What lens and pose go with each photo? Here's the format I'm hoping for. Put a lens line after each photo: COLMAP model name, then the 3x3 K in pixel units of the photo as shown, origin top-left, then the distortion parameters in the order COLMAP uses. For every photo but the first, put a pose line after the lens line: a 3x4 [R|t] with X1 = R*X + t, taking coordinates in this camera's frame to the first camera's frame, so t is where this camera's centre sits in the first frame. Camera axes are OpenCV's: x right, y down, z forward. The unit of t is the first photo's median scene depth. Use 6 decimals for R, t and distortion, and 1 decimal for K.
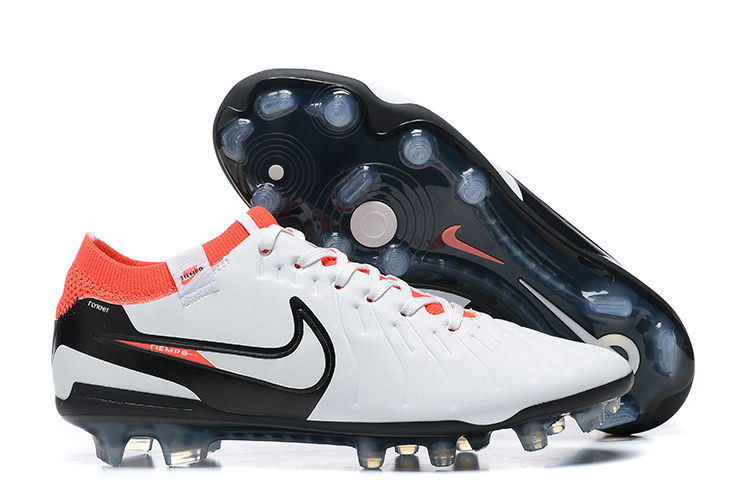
lens RADIAL K [[1939.0, 0, 375.0], [0, 1939.0, 250.0], [0, 0, 1]] dist [0.059310, -0.020791]
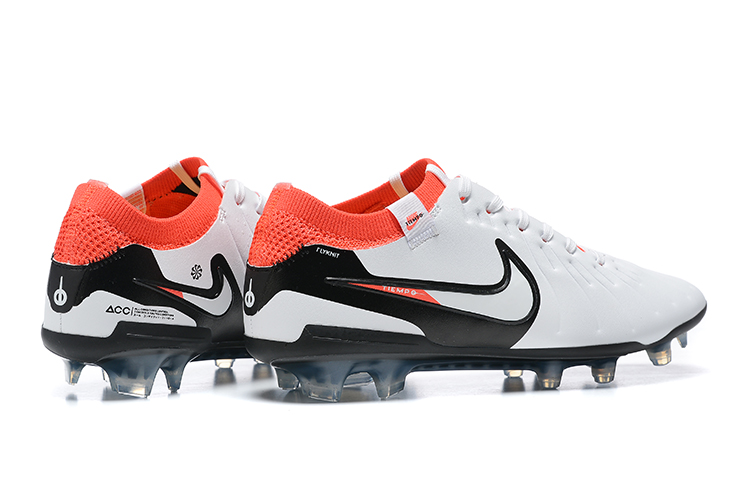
lens RADIAL K [[1939.0, 0, 375.0], [0, 1939.0, 250.0], [0, 0, 1]] dist [0.059310, -0.020791]
pose [[0.878326, -0.025762, 0.477367, -0.633118], [0.012235, 0.999431, 0.031424, -0.005253], [-0.477905, -0.021760, 0.878142, 0.055497]]
